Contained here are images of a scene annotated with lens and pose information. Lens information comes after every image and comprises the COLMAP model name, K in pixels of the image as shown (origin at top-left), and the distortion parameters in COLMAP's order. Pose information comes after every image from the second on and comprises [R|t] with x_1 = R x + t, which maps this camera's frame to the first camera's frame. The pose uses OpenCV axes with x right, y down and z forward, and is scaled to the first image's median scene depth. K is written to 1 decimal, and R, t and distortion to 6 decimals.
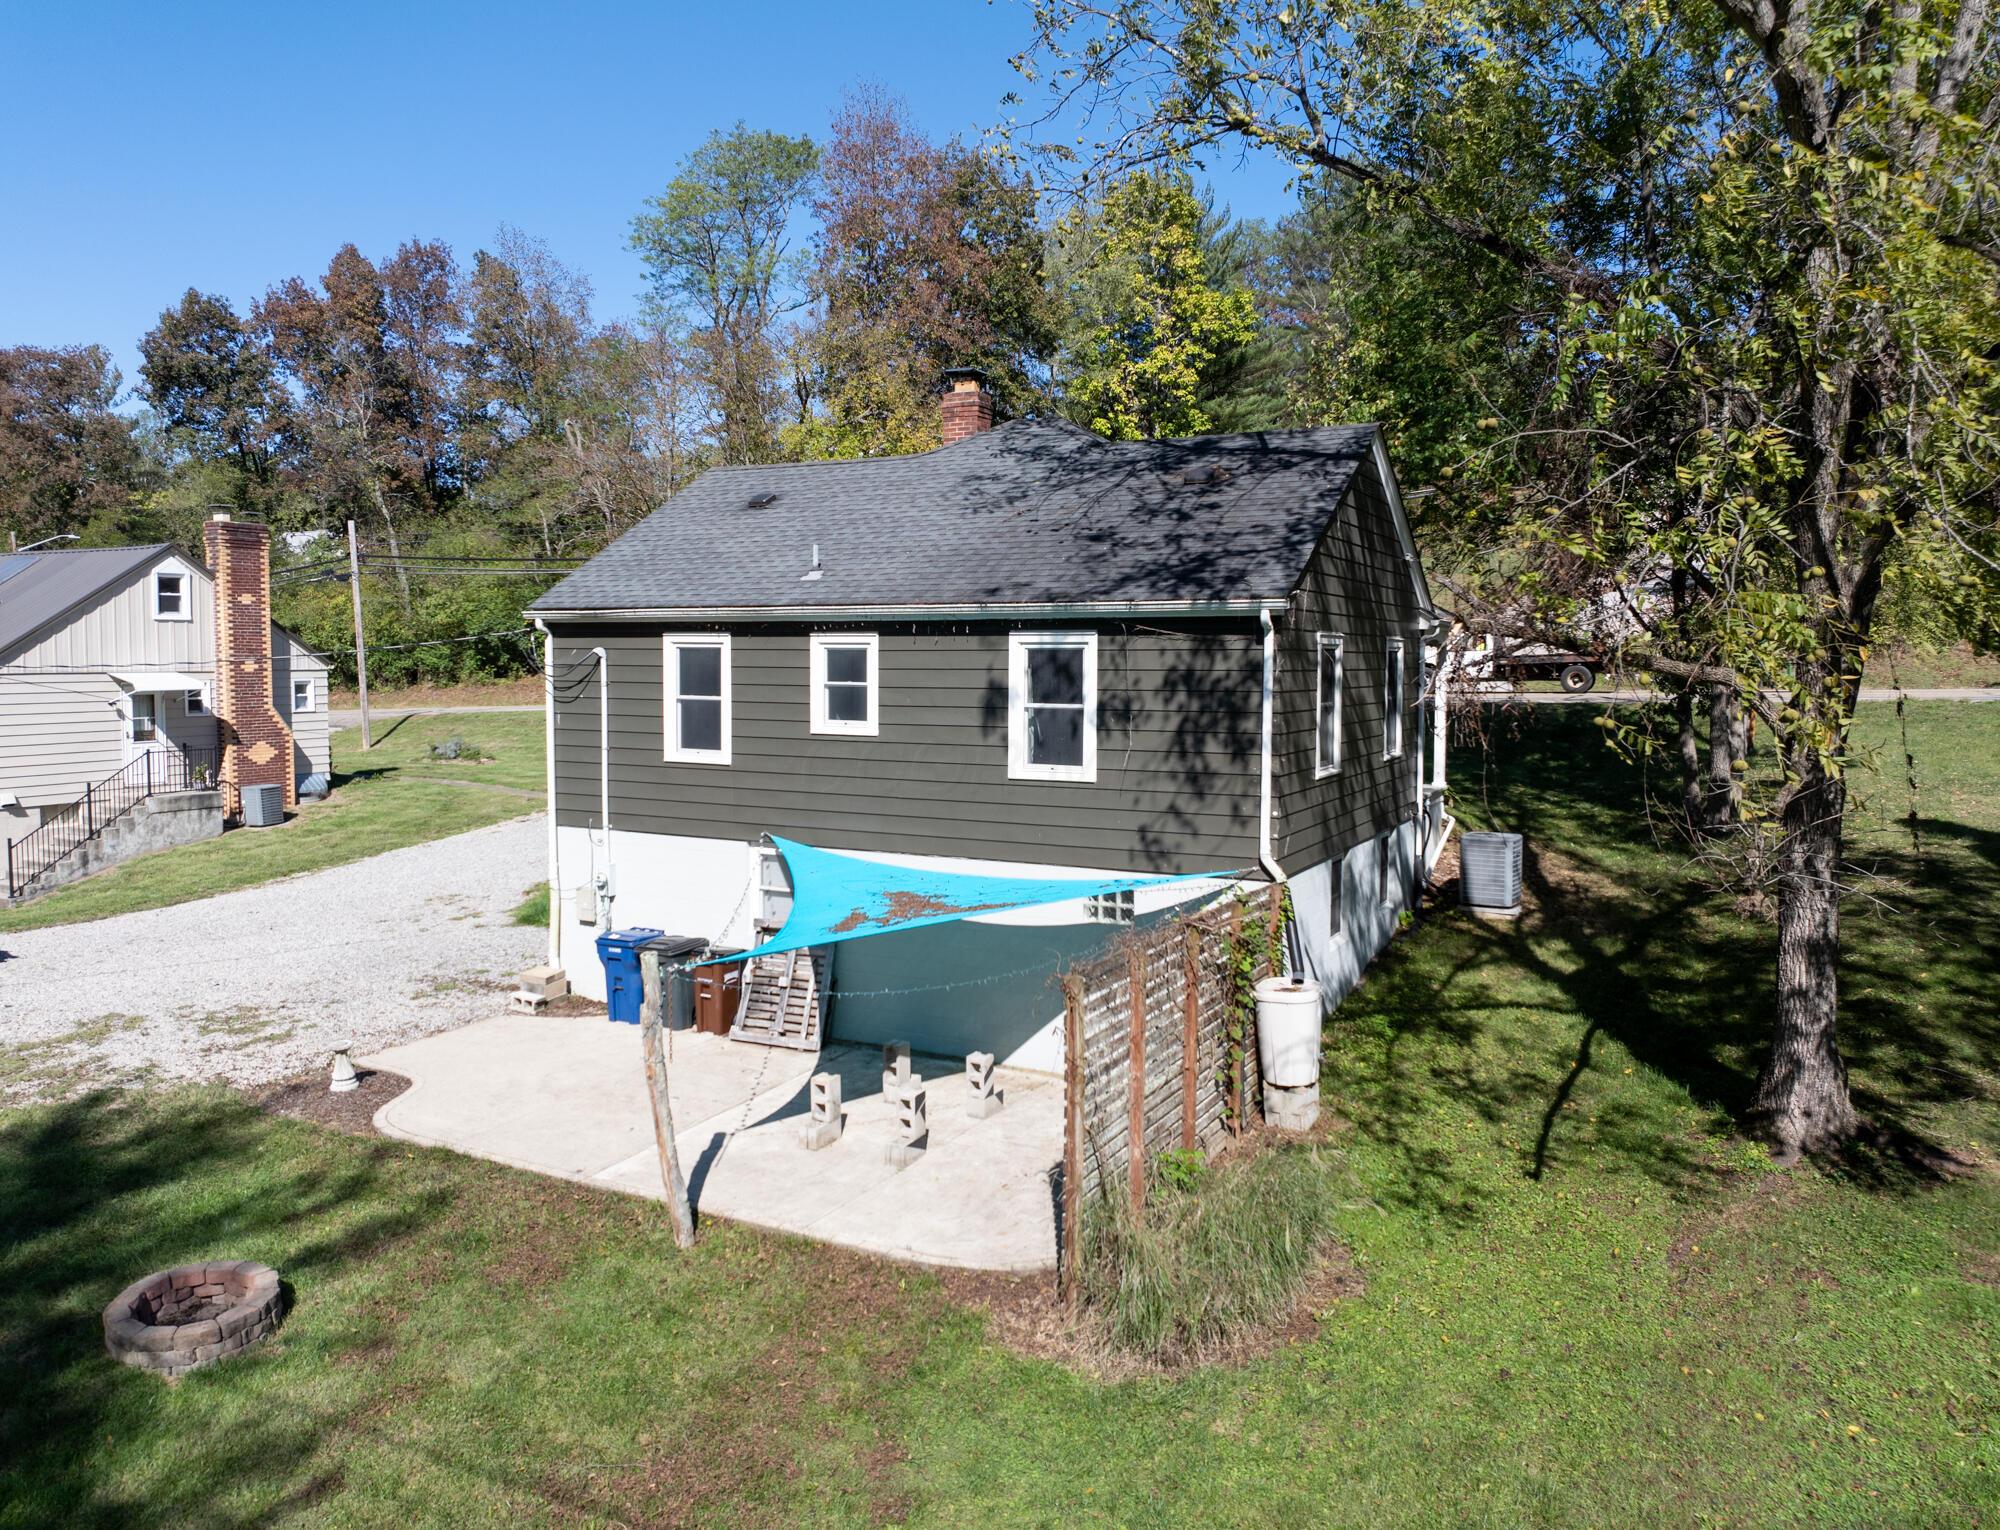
lens RADIAL K [[1432.7, 0, 1007.3], [0, 1432.7, 755.5], [0, 0, 1]] dist [-0.027548, -0.012451]
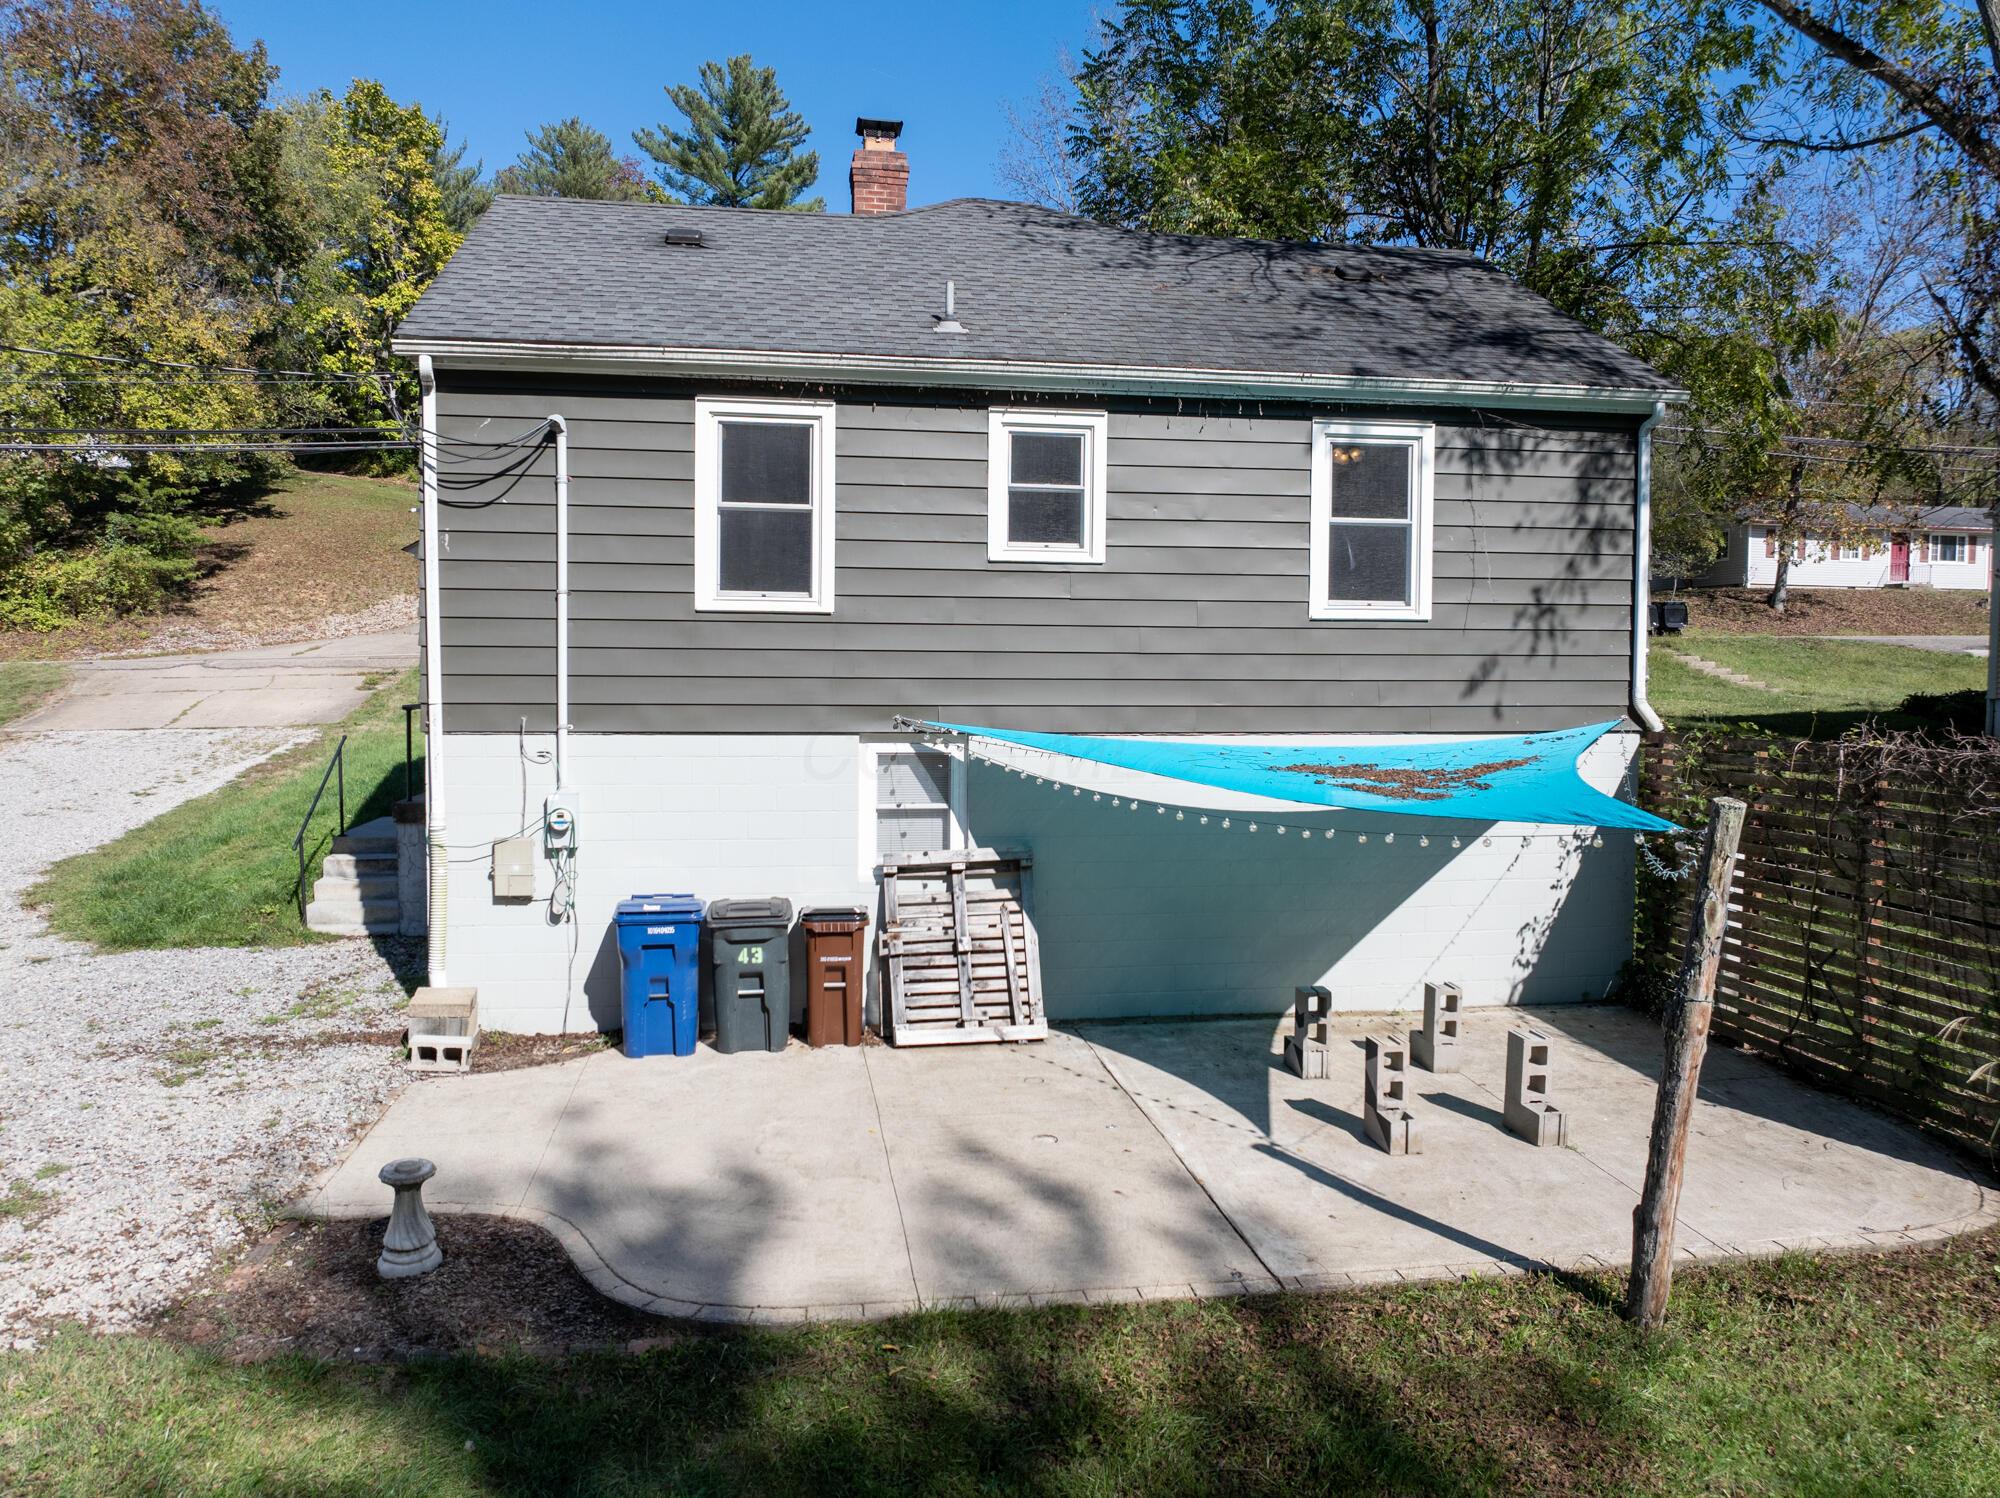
lens RADIAL K [[1399.7, 0, 1007.7], [0, 1399.7, 752.3], [0, 0, 1]] dist [-0.060296, 0.034320]
pose [[0.807665, -0.034560, 0.588629, -0.484515], [0.038684, 0.999236, 0.005590, 0.065710], [-0.588372, 0.018256, 0.808384, 0.456532]]
